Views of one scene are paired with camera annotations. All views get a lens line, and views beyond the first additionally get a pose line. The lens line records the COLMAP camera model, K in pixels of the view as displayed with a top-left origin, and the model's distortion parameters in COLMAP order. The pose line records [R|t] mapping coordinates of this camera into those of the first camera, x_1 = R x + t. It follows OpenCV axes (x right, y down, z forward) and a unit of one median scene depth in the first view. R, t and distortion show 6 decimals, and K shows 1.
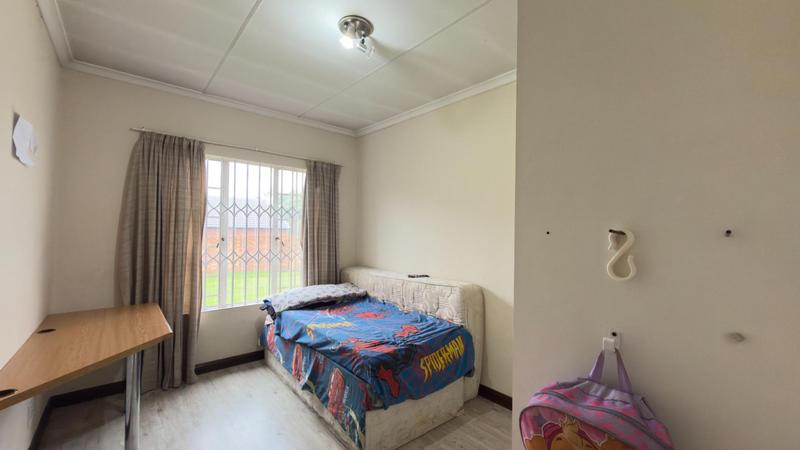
lens RADIAL K [[318.5, 0, 400.0], [0, 318.5, 225.0], [0, 0, 1]] dist [0.000147, -0.000013]
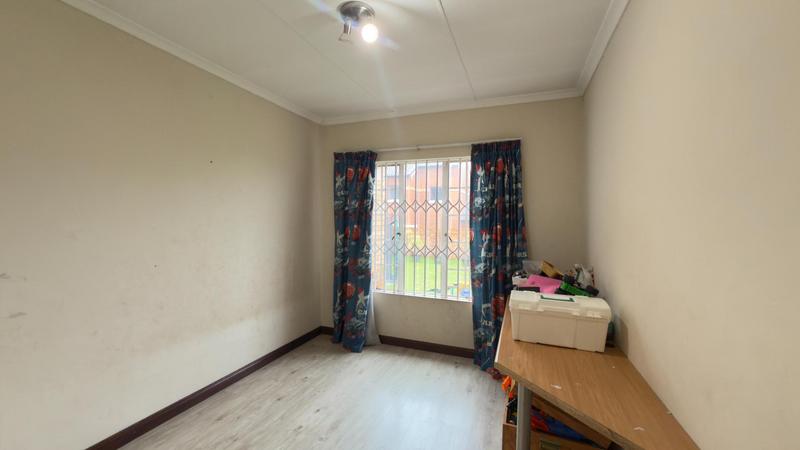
lens RADIAL K [[318.5, 0, 400.0], [0, 318.5, 225.0], [0, 0, 1]] dist [0.000147, -0.000013]
pose [[0.413304, 0.003257, -0.910587, 0.429307], [0.006150, 0.999961, 0.006368, 0.006976], [0.910572, -0.008232, 0.413267, 0.480580]]
